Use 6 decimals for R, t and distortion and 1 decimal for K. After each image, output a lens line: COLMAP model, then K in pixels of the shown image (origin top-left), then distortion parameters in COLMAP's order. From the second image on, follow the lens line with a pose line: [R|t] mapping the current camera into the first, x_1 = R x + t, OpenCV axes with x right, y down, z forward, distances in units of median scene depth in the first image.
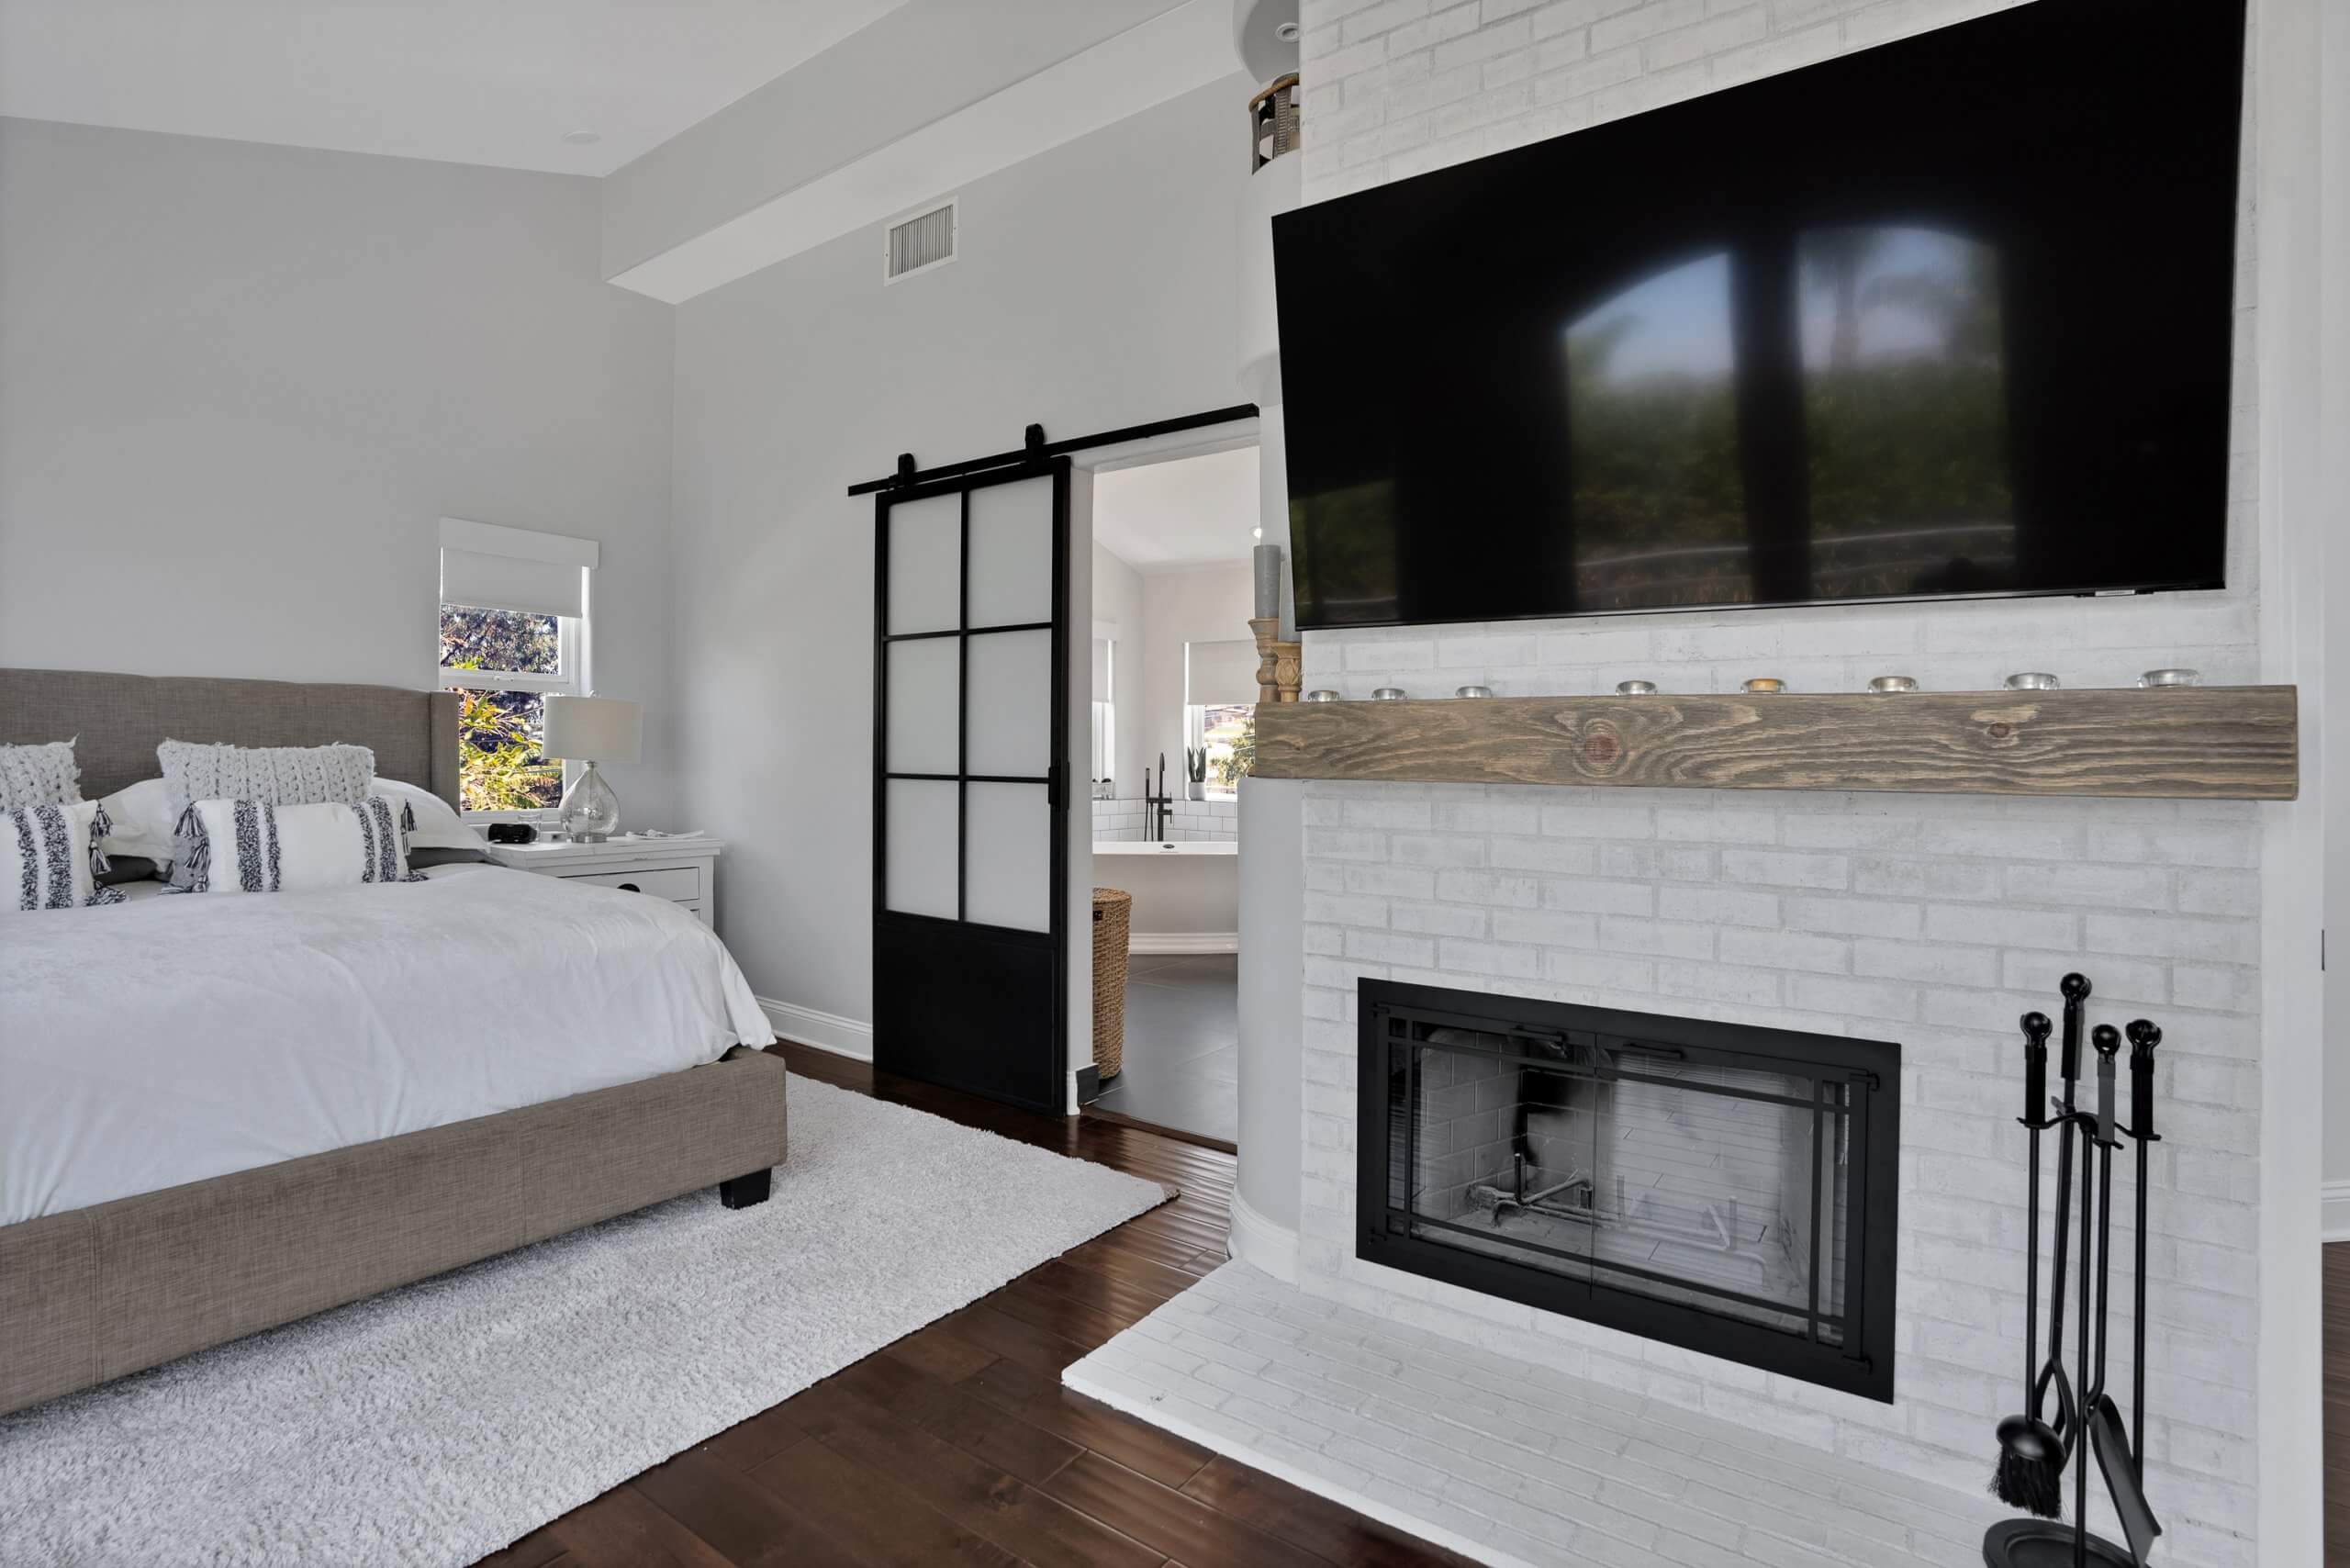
lens RADIAL K [[1092.2, 0, 1183.3], [0, 1092.2, 764.2], [0, 0, 1]] dist [-0.055425, 0.014884]
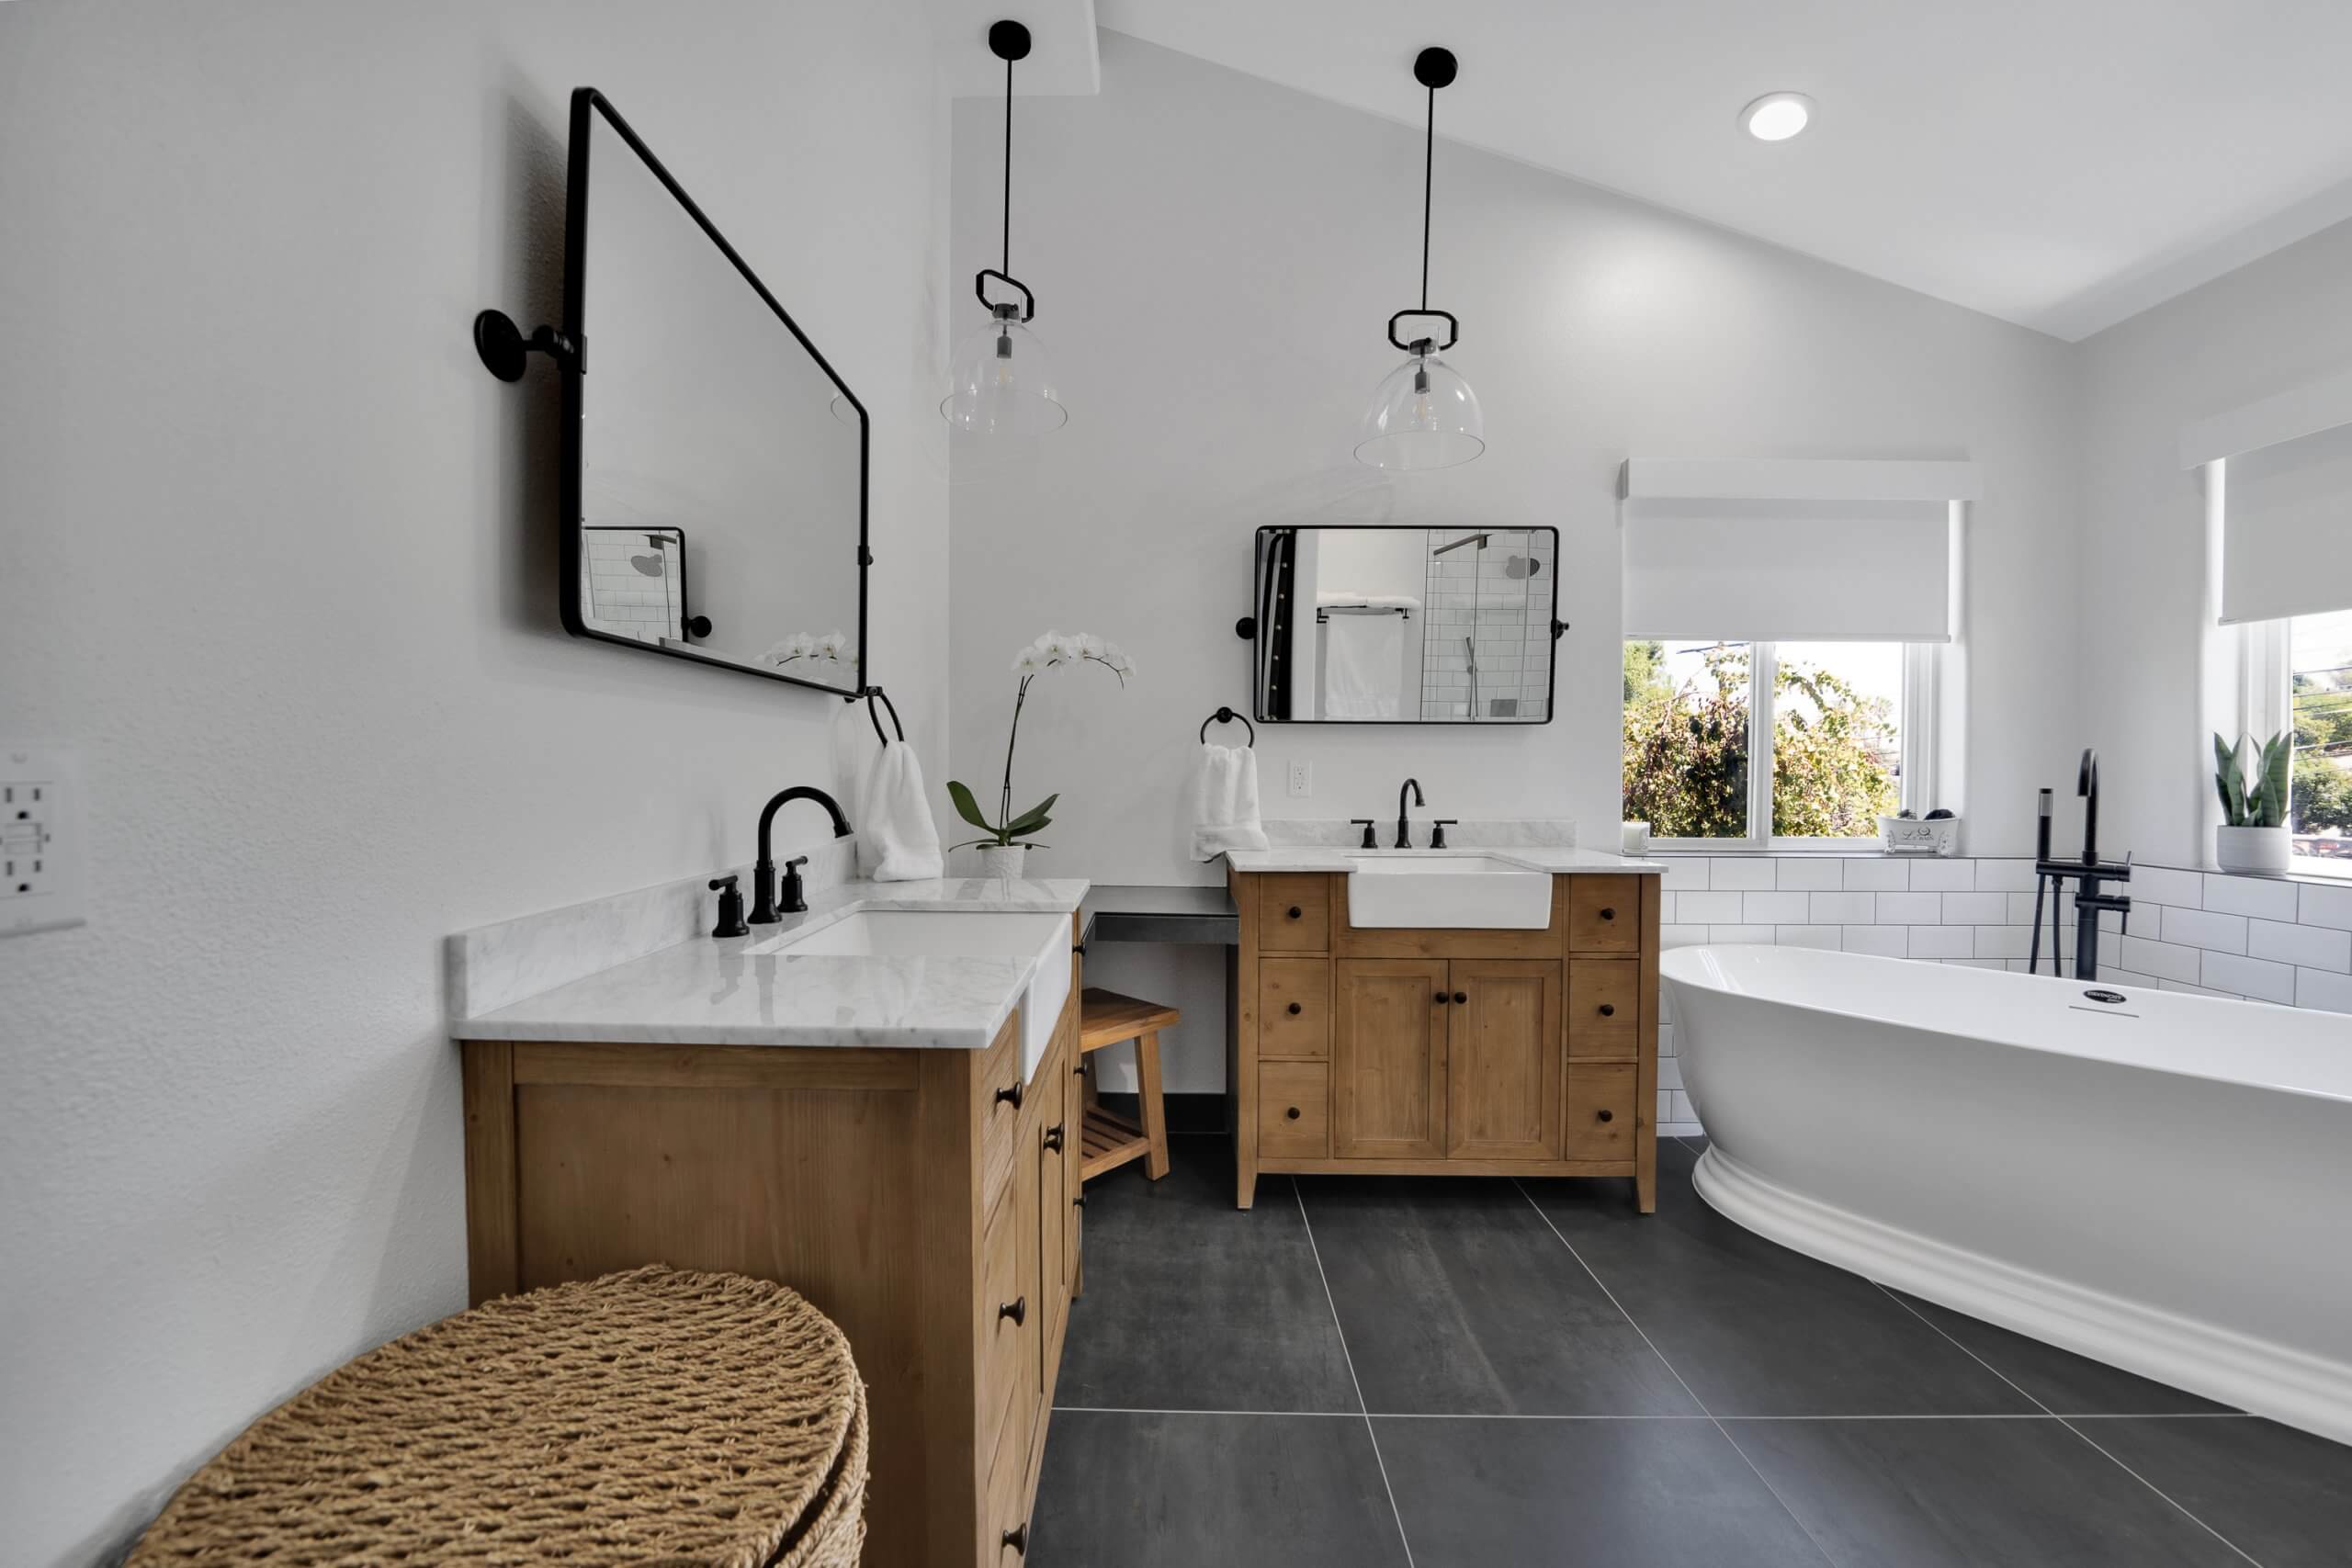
lens RADIAL K [[887.0, 0, 1134.0], [0, 887.0, 779.7], [0, 0, 1]] dist [-0.023691, 0.001573]
pose [[0.550021, 0.008816, -0.835104, 0.046614], [-0.003479, 0.999960, 0.008265, -0.000600], [0.835143, -0.001641, 0.550030, 0.526423]]
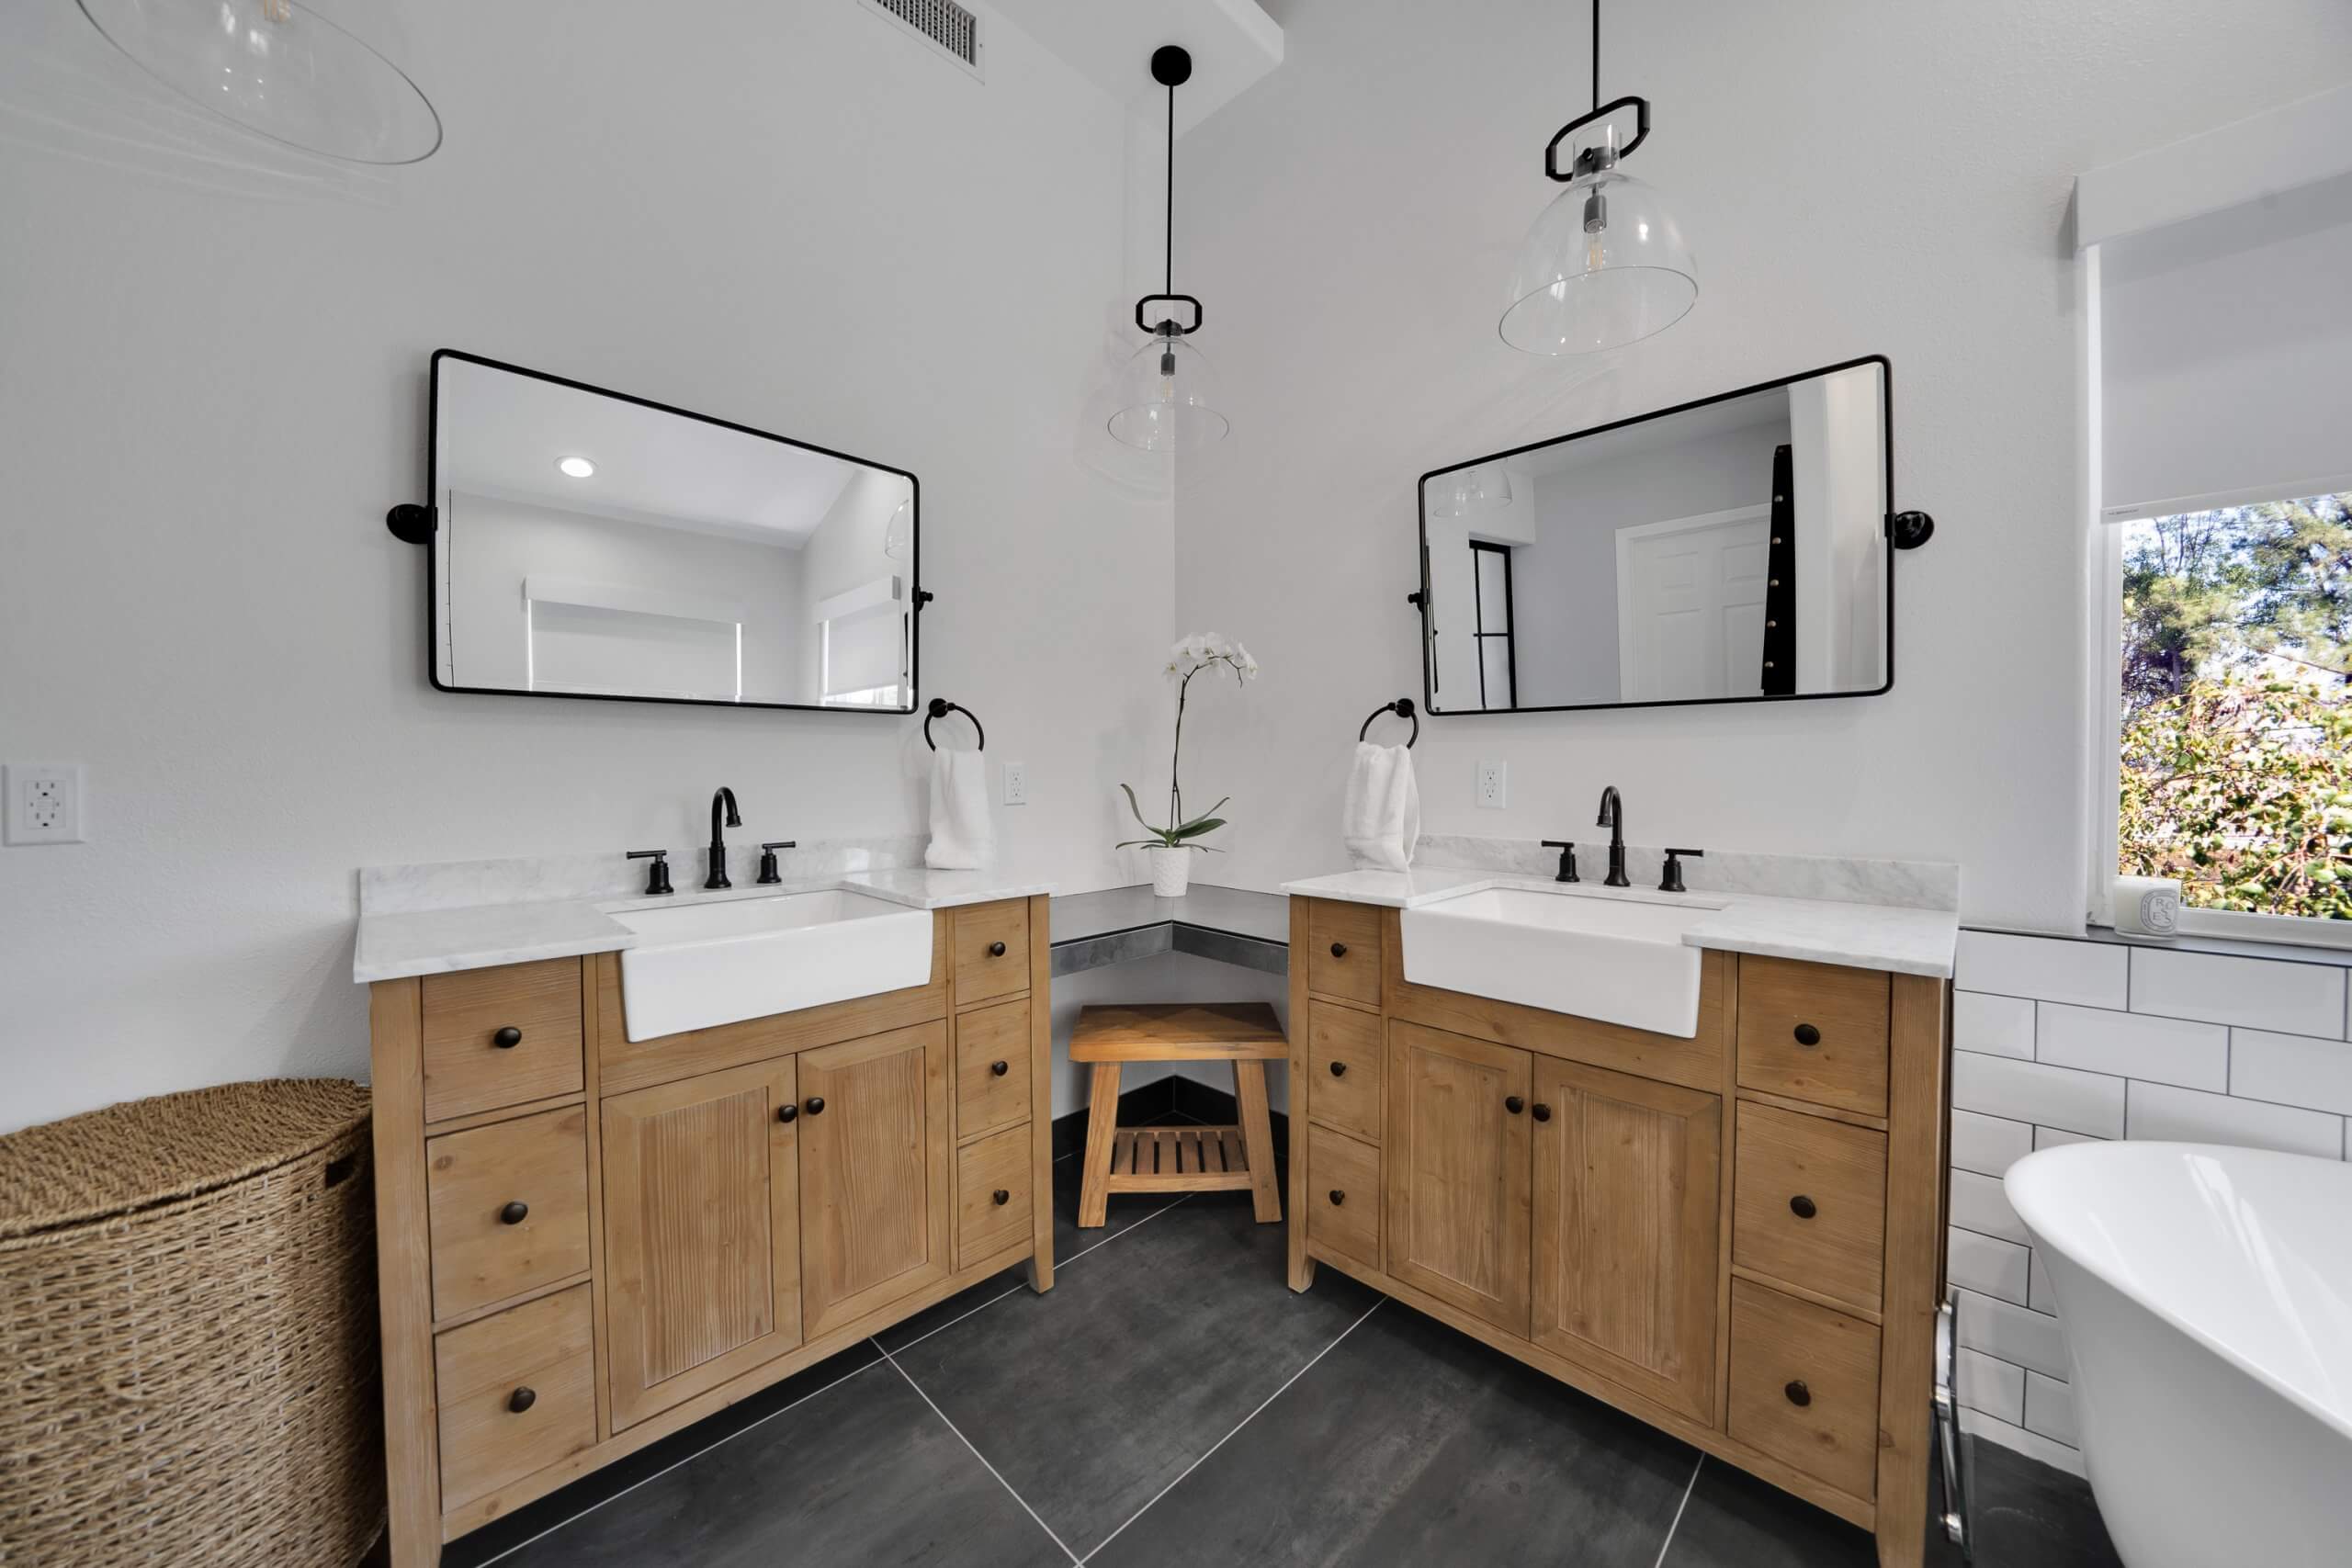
lens RADIAL K [[822.5, 0, 1189.9], [0, 822.5, 776.7], [0, 0, 1]] dist [-0.025838, 0.002543]
pose [[-0.157960, 0.005490, -0.987430, 0.054428], [-0.004661, 0.999969, 0.006306, -0.002087], [0.987434, 0.005599, -0.157930, 0.727758]]
